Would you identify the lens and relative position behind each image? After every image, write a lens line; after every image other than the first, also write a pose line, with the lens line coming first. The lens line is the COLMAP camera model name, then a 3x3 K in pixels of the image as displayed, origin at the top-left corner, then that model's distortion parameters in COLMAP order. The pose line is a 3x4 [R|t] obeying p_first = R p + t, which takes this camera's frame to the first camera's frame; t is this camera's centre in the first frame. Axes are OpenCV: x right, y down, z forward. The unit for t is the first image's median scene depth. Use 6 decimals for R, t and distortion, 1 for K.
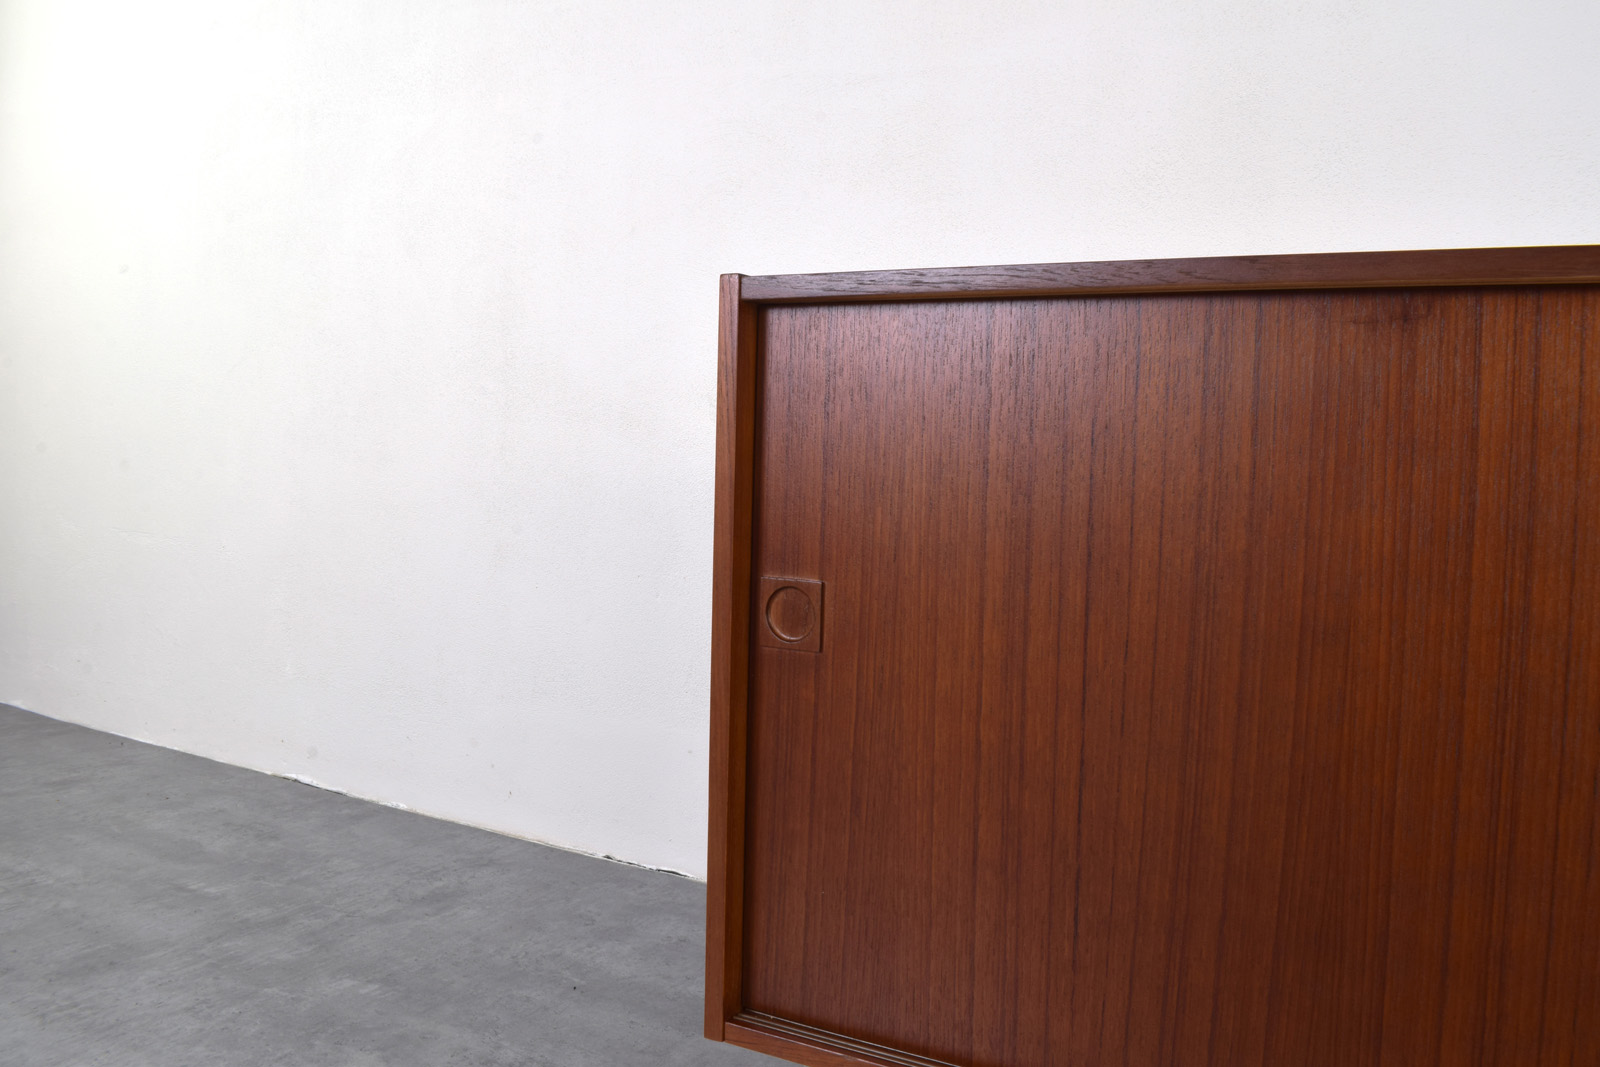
lens RADIAL K [[1241.1, 0, 800.0], [0, 1241.1, 533.5], [0, 0, 1]] dist [-0.094885, 0.016076]
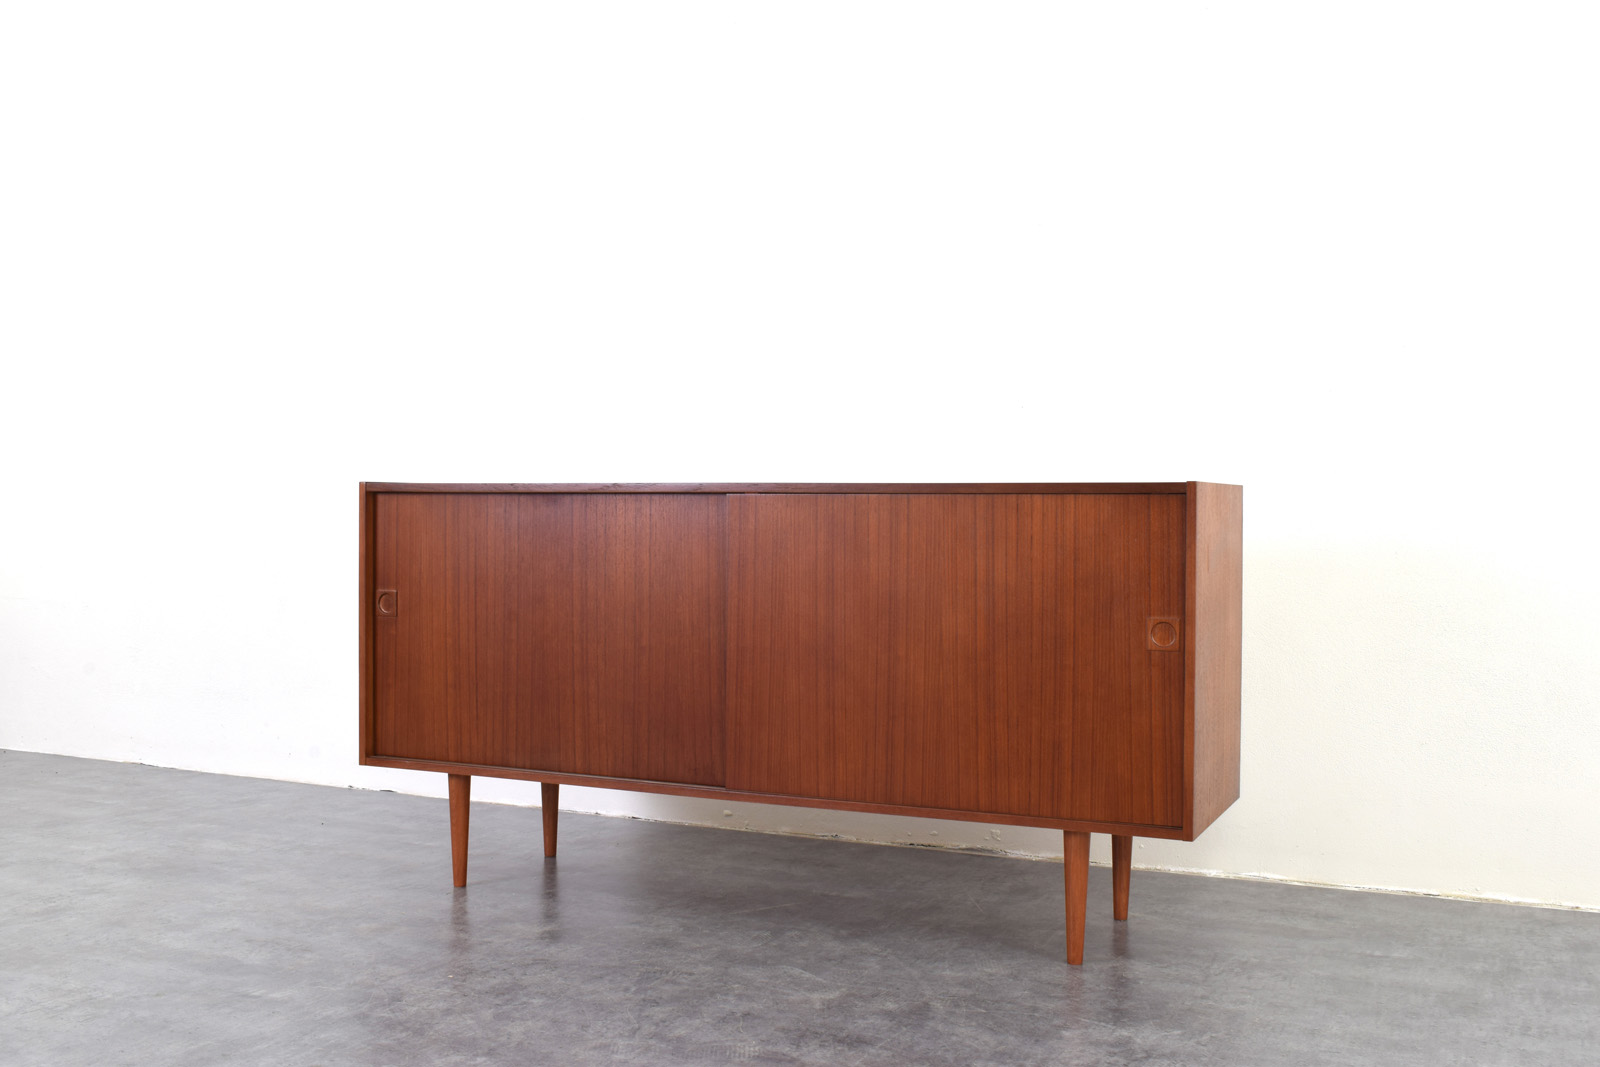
lens RADIAL K [[1536.8, 0, 800.0], [0, 1536.8, 533.5], [0, 0, 1]] dist [-0.065116, 0.001321]
pose [[0.996247, -0.018600, 0.084534, 0.673311], [0.022974, 0.998431, -0.051069, 0.112962], [-0.083452, 0.052820, 0.995111, -2.668777]]
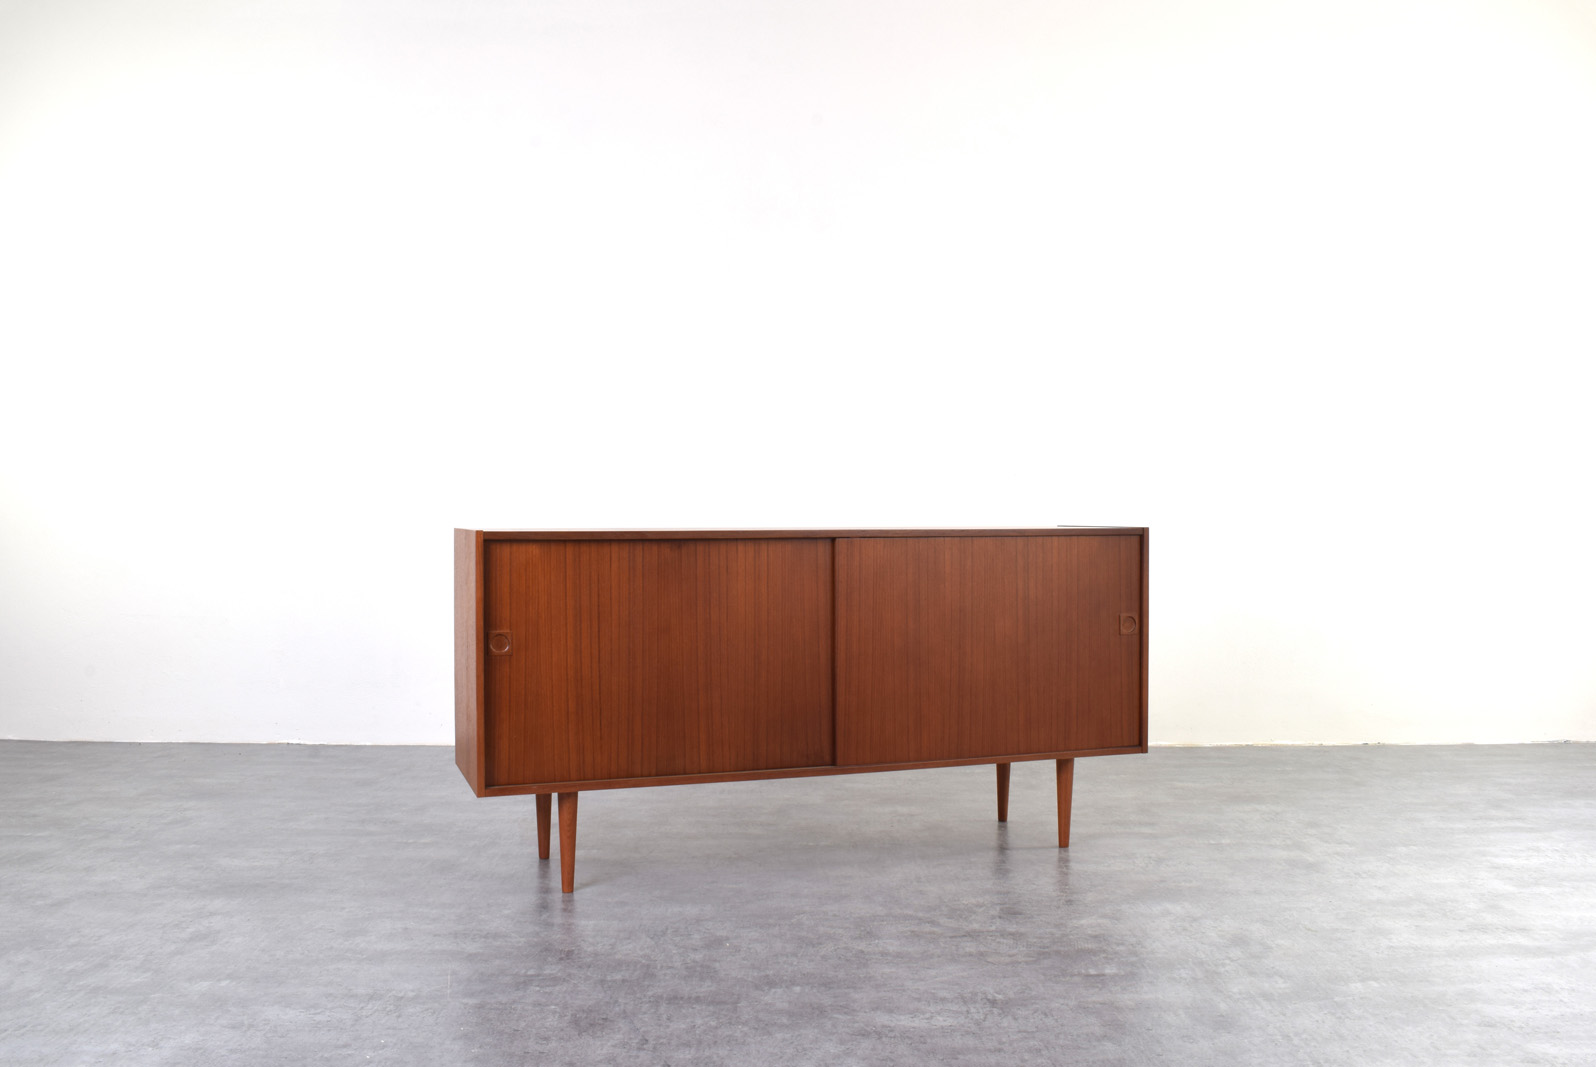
lens RADIAL K [[1334.9, 0, 776.2], [0, 1334.9, 532.4], [0, 0, 1]] dist [-0.011668, -0.000883]
pose [[0.684761, -0.036277, 0.727864, -2.011024], [0.068361, 0.997554, -0.014595, -0.117381], [-0.725554, 0.059752, 0.685566, -1.816482]]
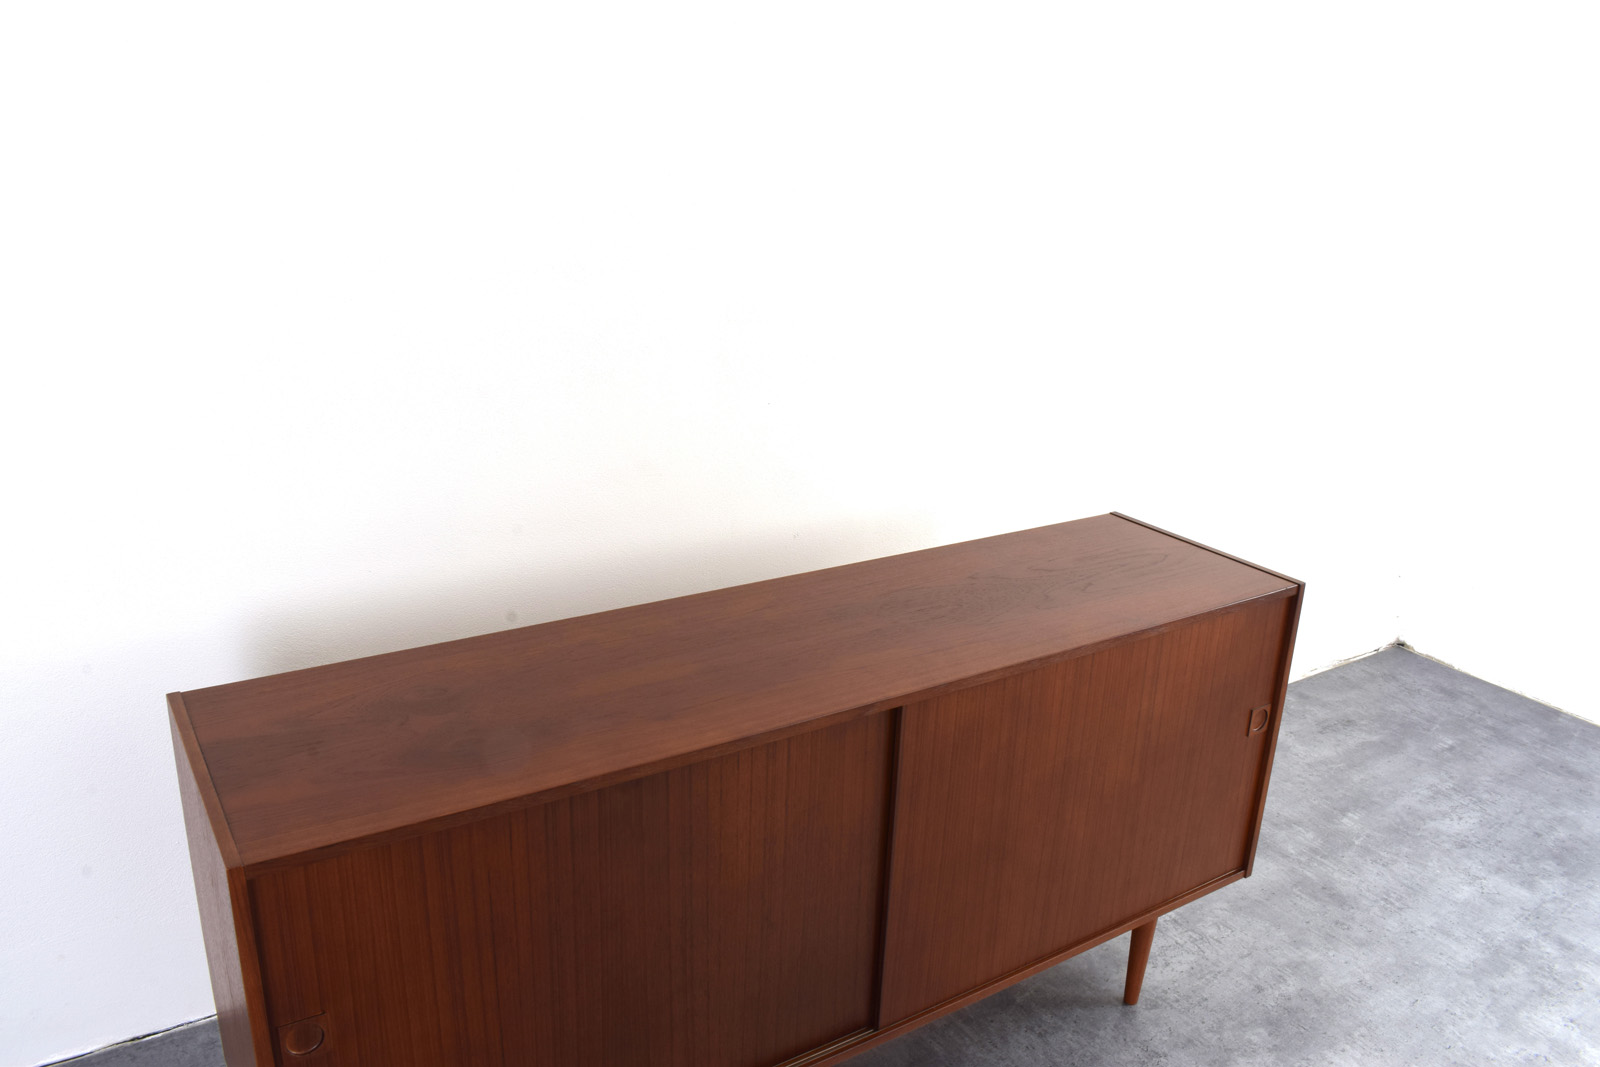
lens RADIAL K [[1241.1, 0, 800.0], [0, 1241.1, 533.5], [0, 0, 1]] dist [-0.094885, 0.016076]
pose [[0.476231, -0.289781, 0.830199, -0.793810], [0.037394, 0.949958, 0.310132, -0.995930], [-0.878525, -0.116650, 0.463236, -0.118617]]
